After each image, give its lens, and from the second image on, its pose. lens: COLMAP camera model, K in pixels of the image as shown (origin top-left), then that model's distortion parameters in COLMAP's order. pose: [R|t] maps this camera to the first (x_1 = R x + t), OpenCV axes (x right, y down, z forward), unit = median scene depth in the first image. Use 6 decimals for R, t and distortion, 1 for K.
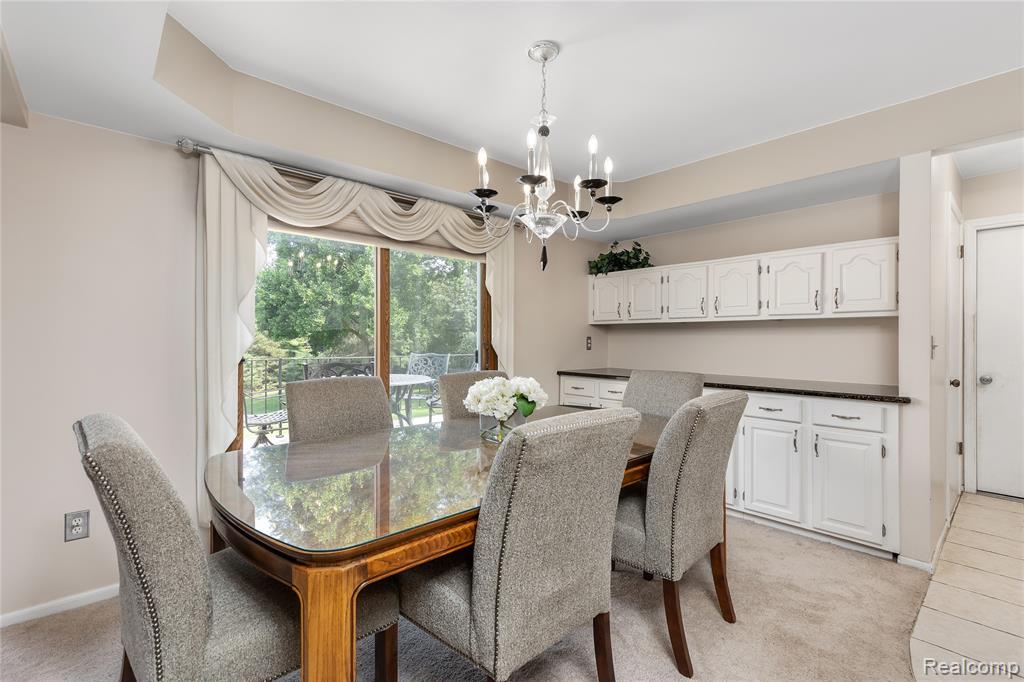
lens RADIAL K [[464.8, 0, 539.5], [0, 464.8, 344.4], [0, 0, 1]] dist [0.004469, 0.001271]
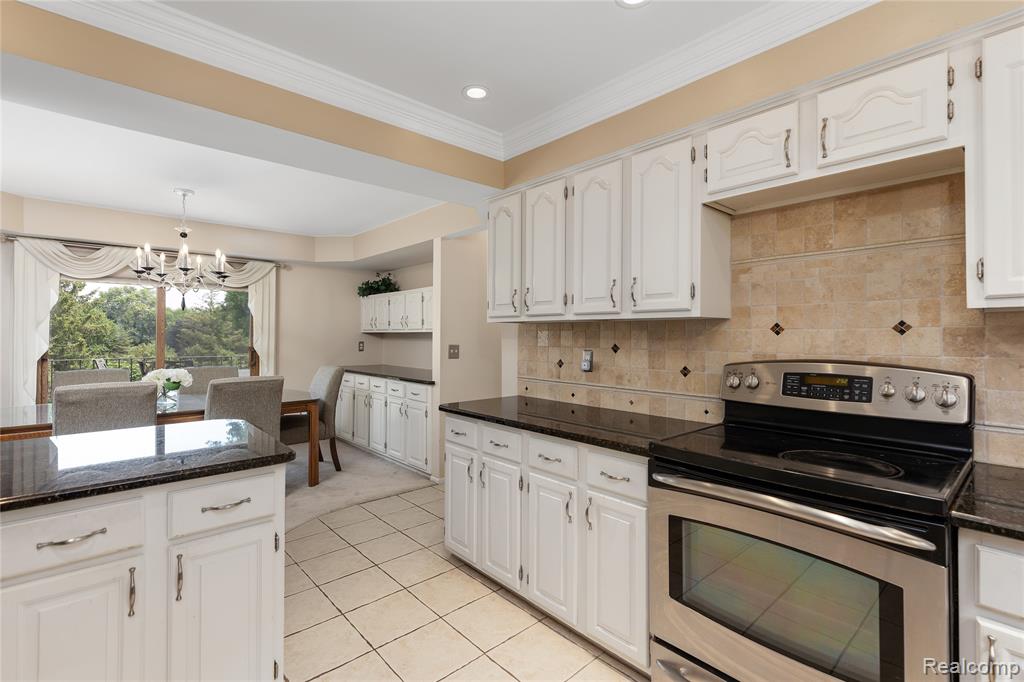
lens RADIAL K [[464.8, 0, 529.1], [0, 464.8, 341.9], [0, 0, 1]] dist [0.004469, 0.001271]
pose [[0.999885, 0.001230, -0.015143, 1.052762], [-0.001257, 0.999998, -0.001789, -0.023925], [0.015141, 0.001808, 0.999884, -0.613468]]
